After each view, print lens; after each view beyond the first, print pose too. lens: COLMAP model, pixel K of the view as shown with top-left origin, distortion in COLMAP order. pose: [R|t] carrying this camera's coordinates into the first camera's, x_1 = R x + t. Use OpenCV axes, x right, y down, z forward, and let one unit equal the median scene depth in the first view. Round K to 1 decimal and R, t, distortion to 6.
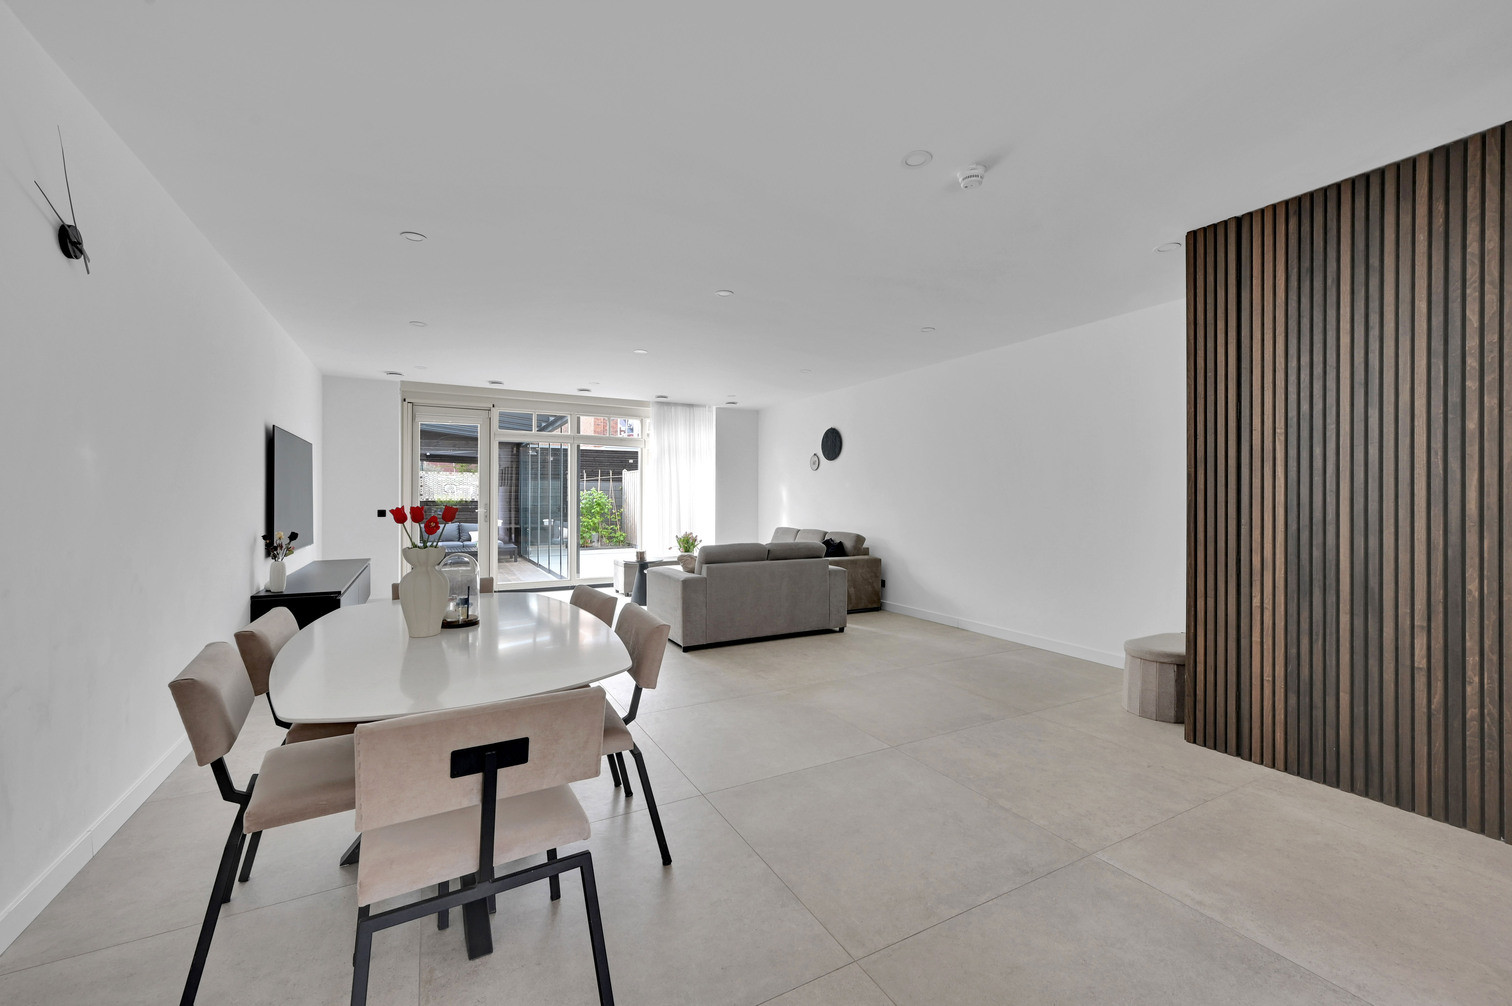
lens RADIAL K [[597.7, 0, 743.7], [0, 597.7, 499.0], [0, 0, 1]] dist [-0.001794, 0.001115]
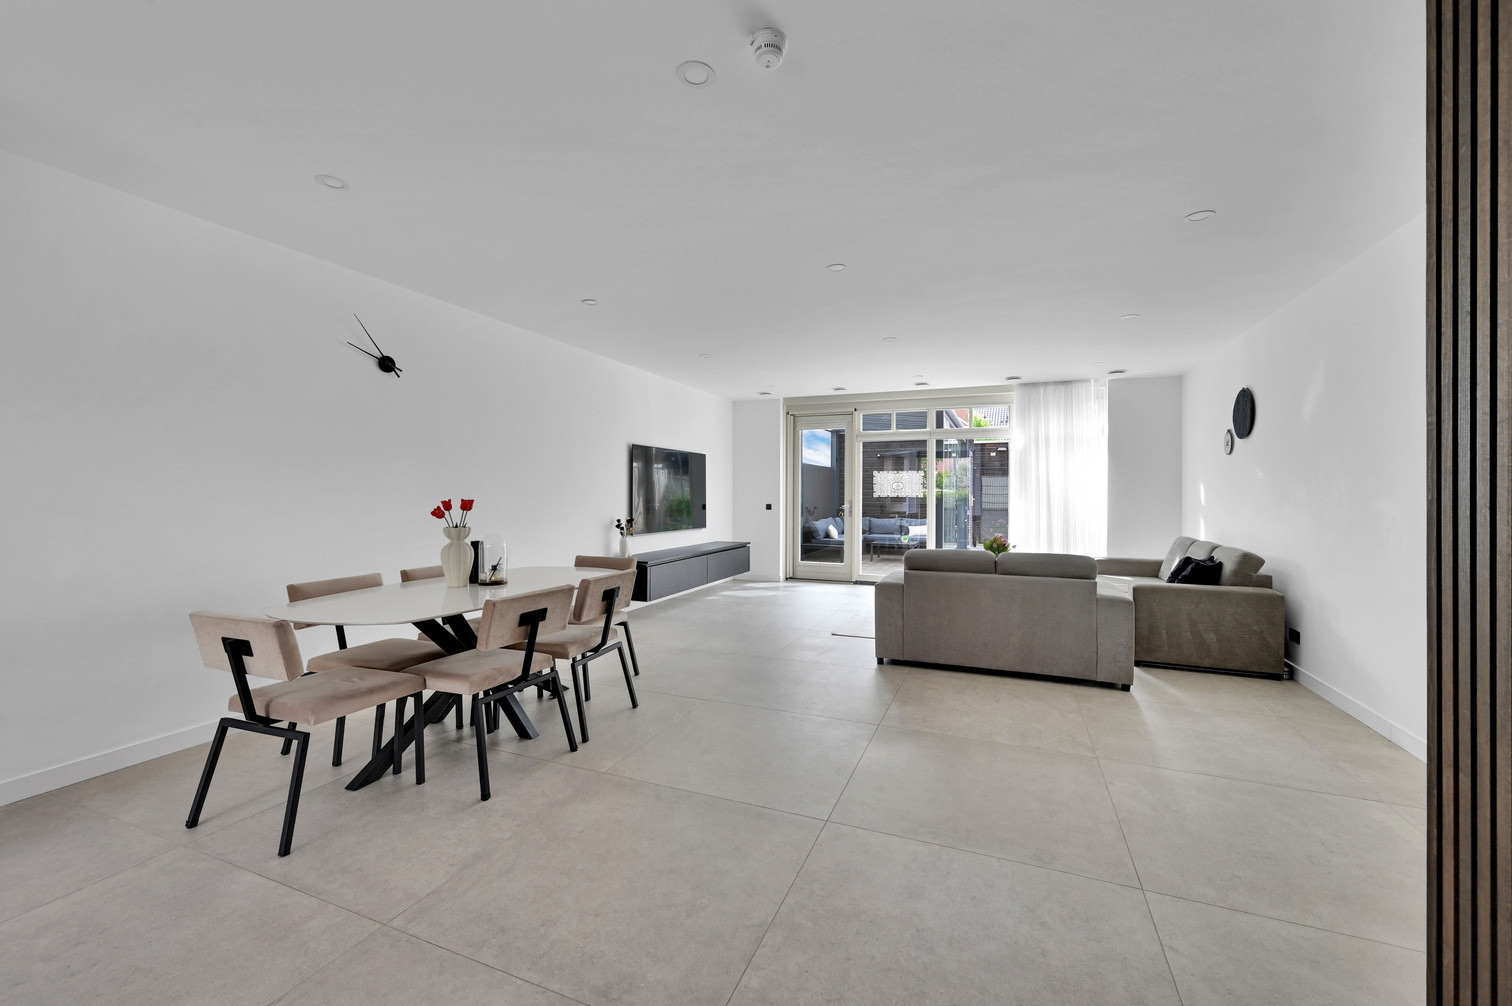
lens RADIAL K [[597.7, 0, 763.8], [0, 597.7, 493.4], [0, 0, 1]] dist [-0.001794, 0.001115]
pose [[0.646992, 0.000924, -0.762496, 0.325345], [-0.004449, 0.999987, -0.002563, -0.000313], [0.762484, 0.005050, 0.646987, 0.184946]]
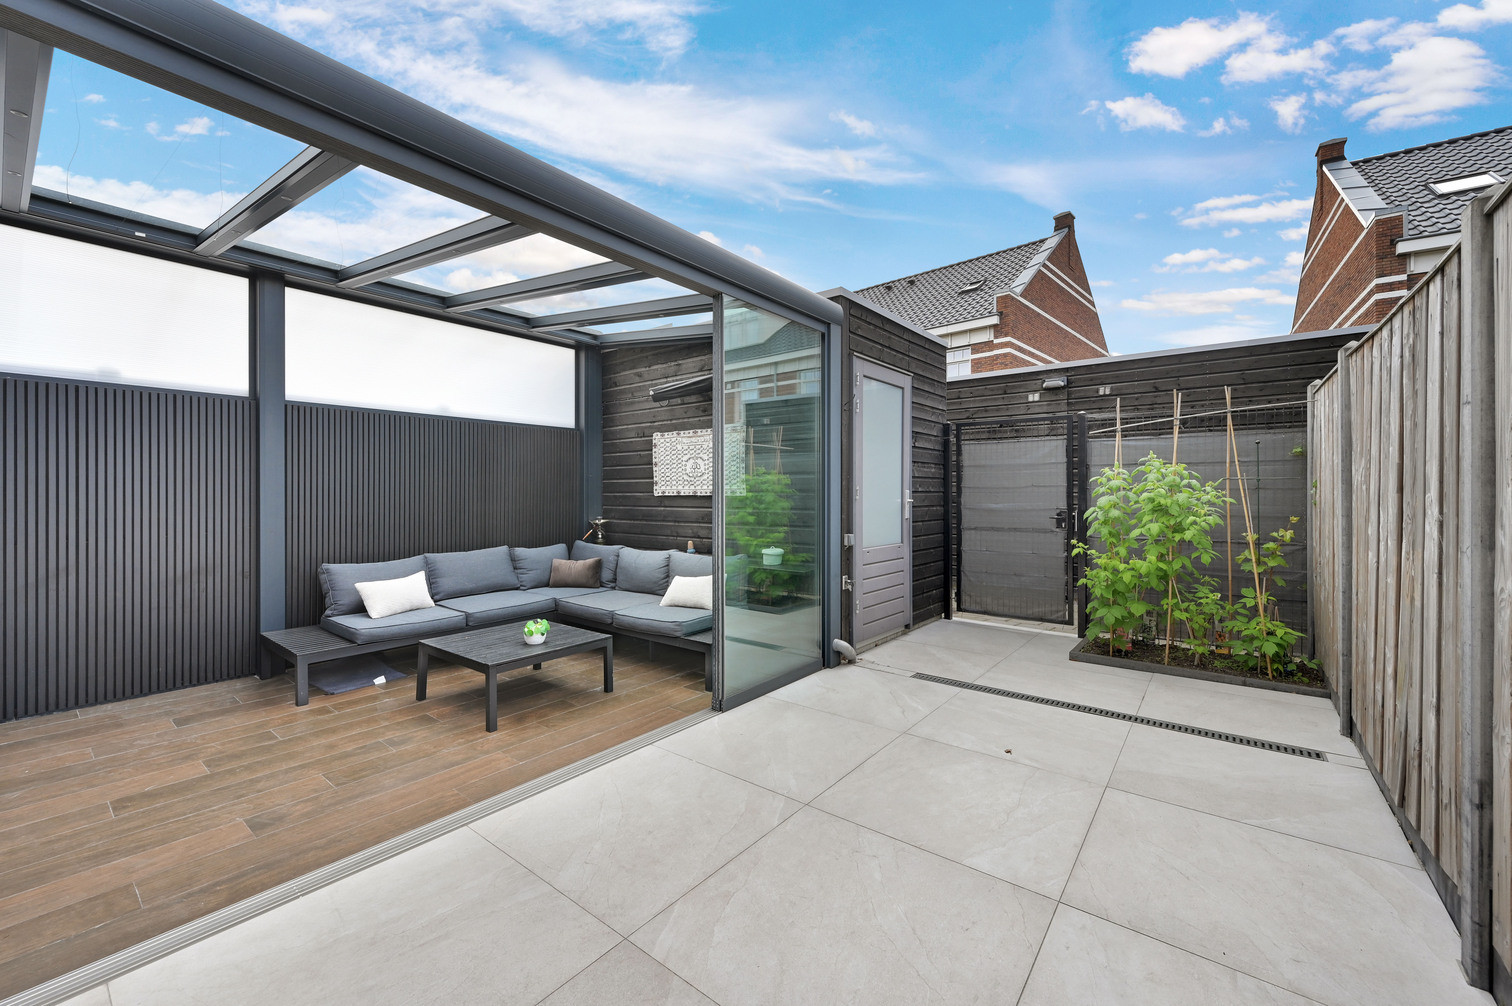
lens RADIAL K [[597.7, 0, 763.2], [0, 597.7, 490.4], [0, 0, 1]] dist [-0.001794, 0.001115]
pose [[0.415530, -0.004548, -0.909568, -0.135738], [-0.002181, 0.999980, -0.005996, 0.002542], [0.909577, 0.004475, 0.415512, 1.520648]]
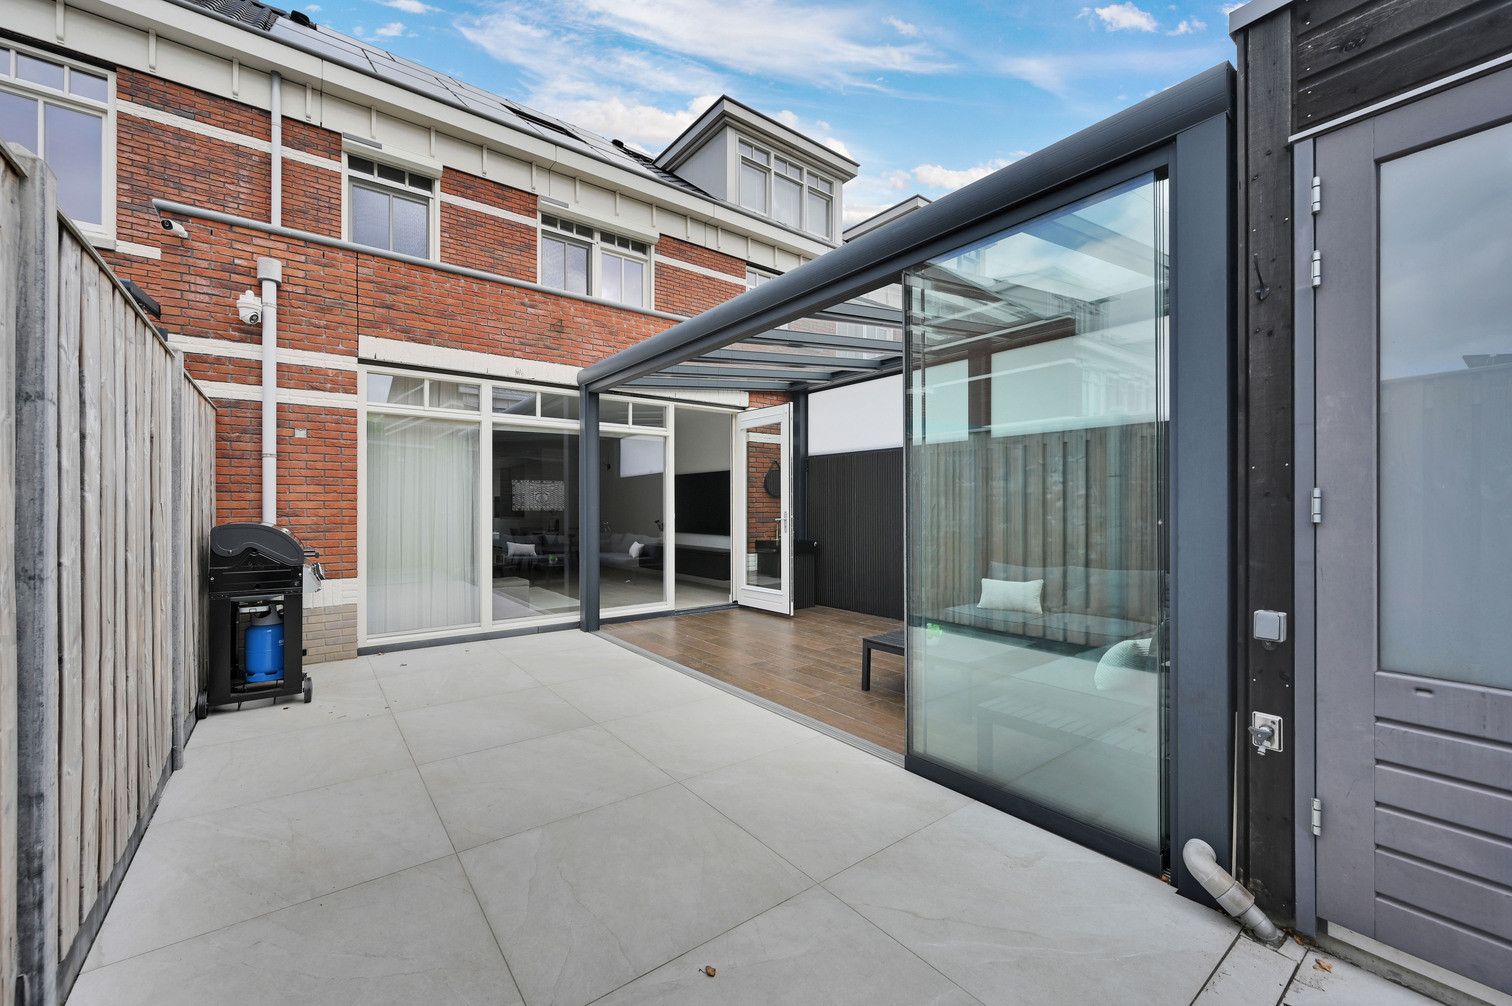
lens RADIAL K [[597.7, 0, 750.2], [0, 597.7, 506.4], [0, 0, 1]] dist [-0.001794, 0.001115]
pose [[-0.986393, -0.001604, -0.164396, -0.421376], [-0.001932, 0.999996, 0.001834, 0.000166], [0.164392, 0.002127, -0.986393, 2.081391]]
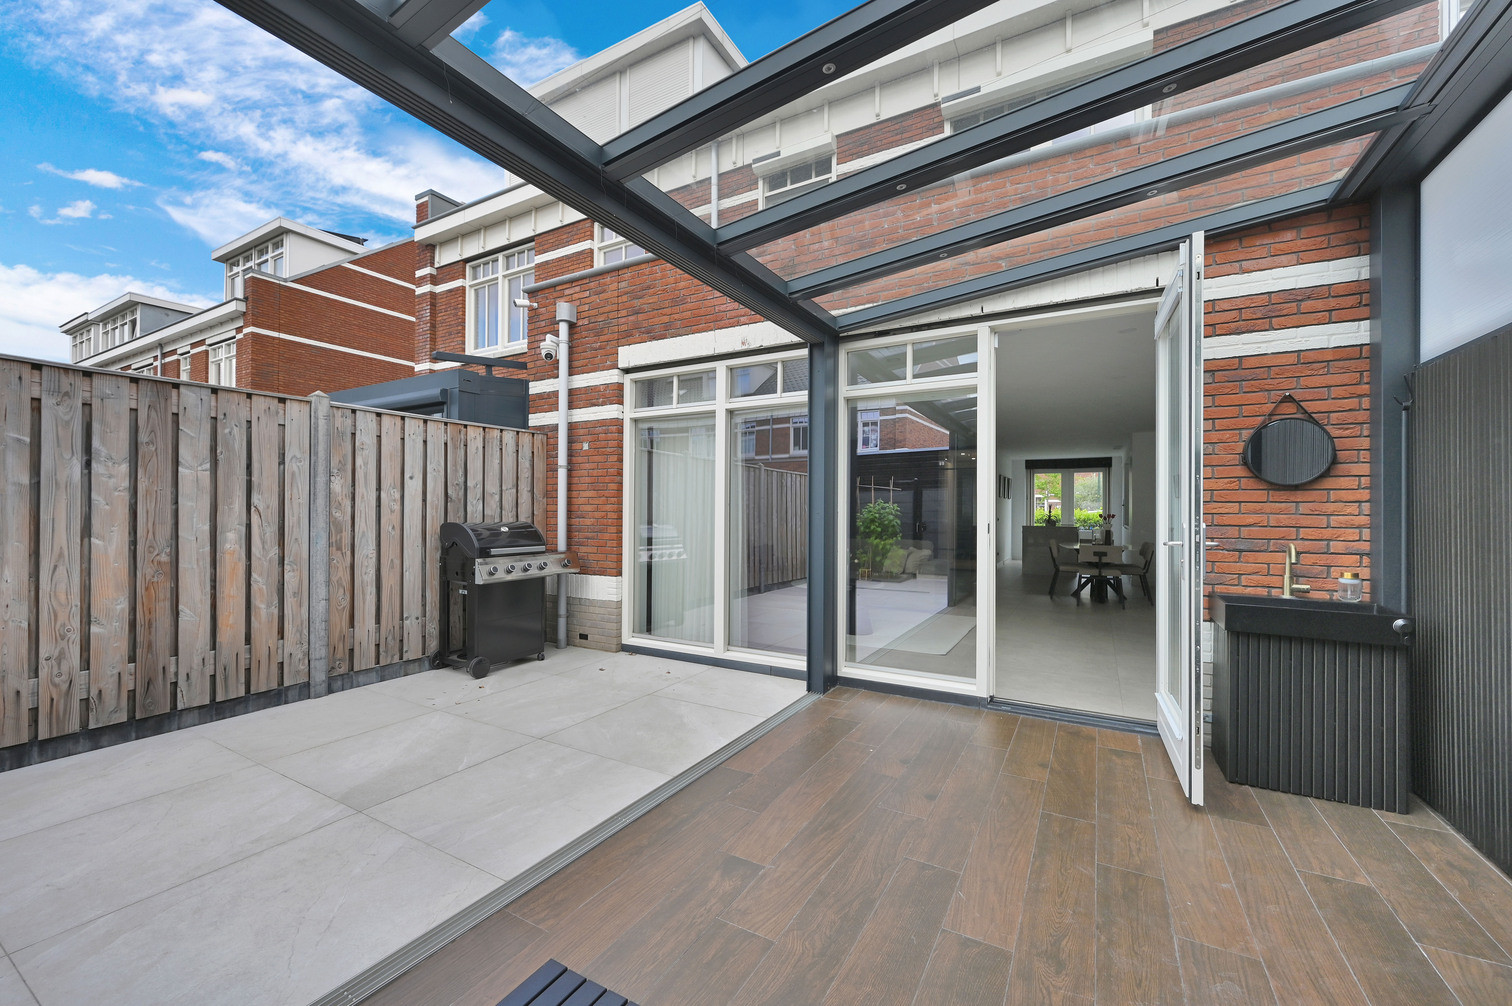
lens RADIAL K [[597.7, 0, 753.5], [0, 597.7, 508.0], [0, 0, 1]] dist [-0.001794, 0.001115]
pose [[-0.535436, 0.002062, 0.844573, -0.802002], [-0.002399, 0.999989, -0.003962, 0.002960], [-0.844573, -0.004148, -0.535425, 1.564437]]
